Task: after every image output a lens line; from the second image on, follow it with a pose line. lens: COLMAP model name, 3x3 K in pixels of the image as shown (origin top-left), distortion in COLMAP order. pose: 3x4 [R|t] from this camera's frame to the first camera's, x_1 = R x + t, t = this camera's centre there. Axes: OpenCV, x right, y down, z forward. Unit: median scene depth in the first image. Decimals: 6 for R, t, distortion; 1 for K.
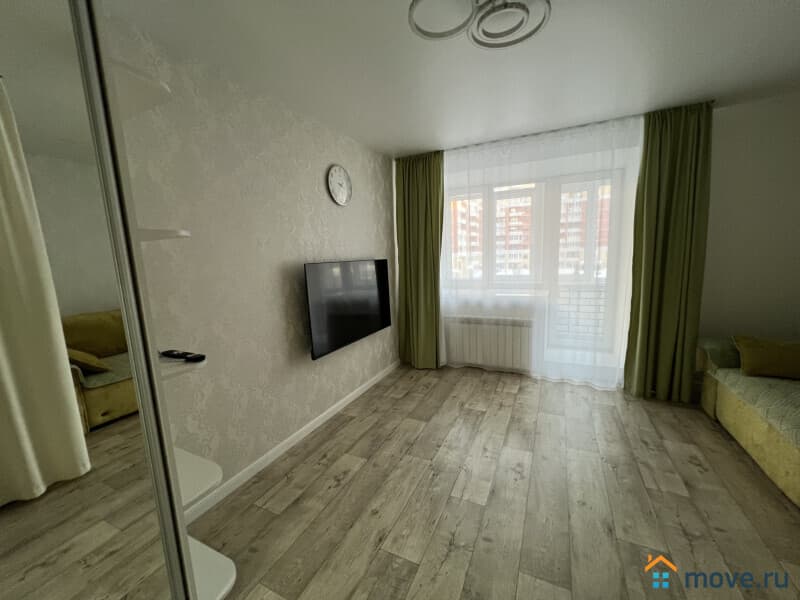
lens RADIAL K [[320.9, 0, 400.6], [0, 320.9, 300.9], [0, 0, 1]] dist [-0.003263, 0.000991]
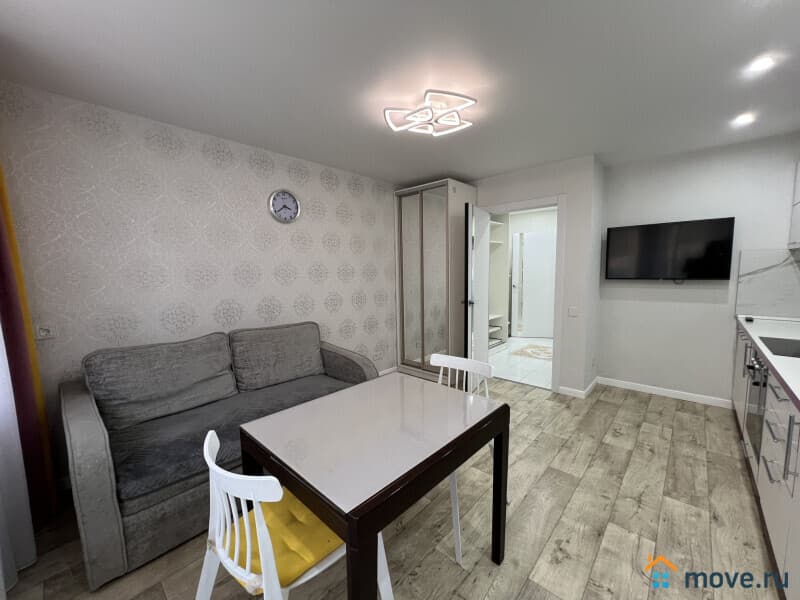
lens RADIAL K [[320.9, 0, 399.3], [0, 320.9, 298.7], [0, 0, 1]] dist [-0.003263, 0.000991]
pose [[-0.955272, 0.025549, 0.294621, 0.480391], [0.094386, 0.970496, 0.221876, -0.259585], [-0.280260, 0.239760, -0.929499, 1.621419]]
